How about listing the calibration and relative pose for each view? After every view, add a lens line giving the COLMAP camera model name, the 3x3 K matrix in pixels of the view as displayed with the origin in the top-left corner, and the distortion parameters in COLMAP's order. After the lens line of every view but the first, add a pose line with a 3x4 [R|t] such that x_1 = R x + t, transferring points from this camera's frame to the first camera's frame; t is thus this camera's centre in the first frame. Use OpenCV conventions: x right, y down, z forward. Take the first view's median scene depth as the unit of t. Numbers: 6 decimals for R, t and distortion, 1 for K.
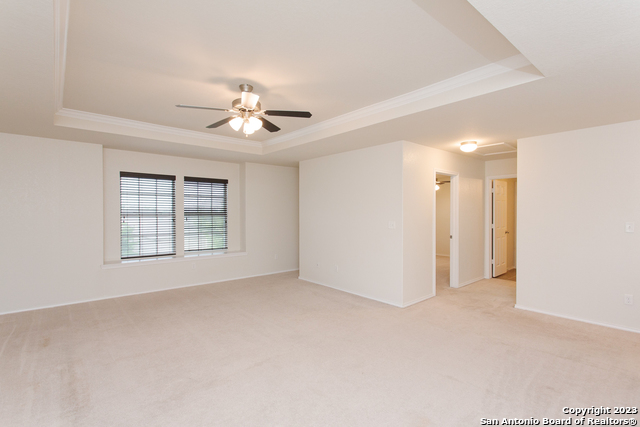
lens RADIAL K [[308.0, 0, 323.5], [0, 308.0, 217.4], [0, 0, 1]] dist [0.001233, 0.000774]
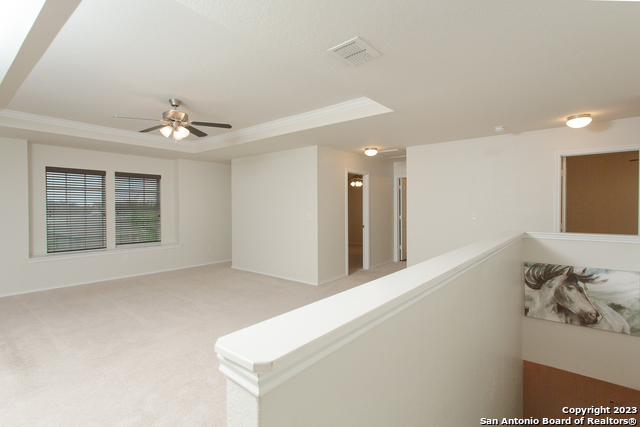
lens RADIAL K [[318.9, 0, 320.0], [0, 318.9, 213.5], [0, 0, 1]] dist [0.004647, -0.001073]
pose [[0.987335, -0.006661, 0.158512, 0.060106], [0.007096, 0.999972, -0.002180, 0.014581], [-0.158493, 0.003277, 0.987355, -0.180576]]
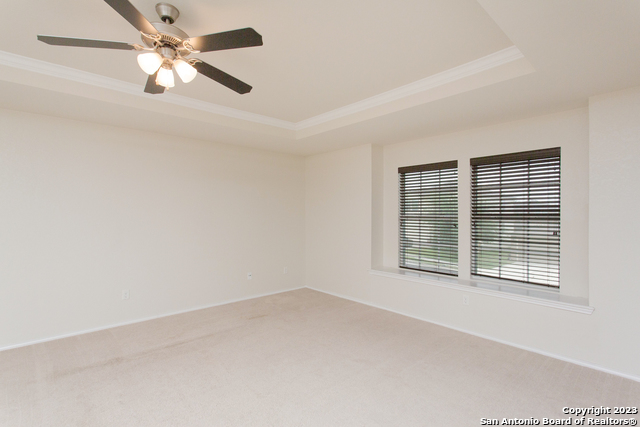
lens RADIAL K [[308.0, 0, 323.5], [0, 308.0, 217.4], [0, 0, 1]] dist [0.001233, 0.000774]
pose [[-0.013731, 0.009261, -0.999863, 0.231667], [-0.016229, 0.999823, 0.009483, -0.012637], [0.999774, 0.016357, -0.013578, 0.802962]]
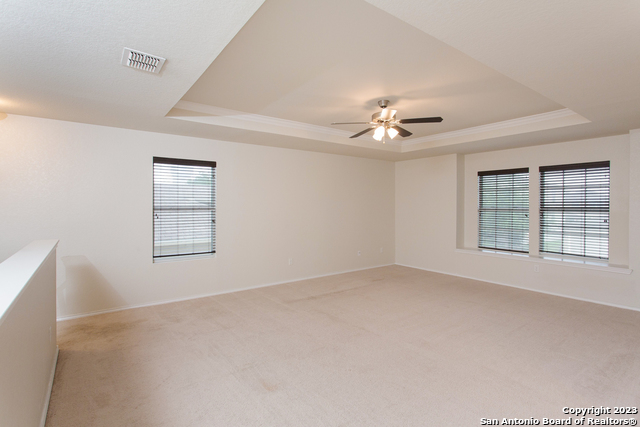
lens RADIAL K [[318.9, 0, 320.0], [0, 318.9, 213.5], [0, 0, 1]] dist [0.004647, -0.001073]
pose [[-0.109941, 0.023225, -0.993667, 0.608622], [-0.014110, 0.999590, 0.024925, -0.014491], [0.993838, 0.016761, -0.109569, 0.546172]]
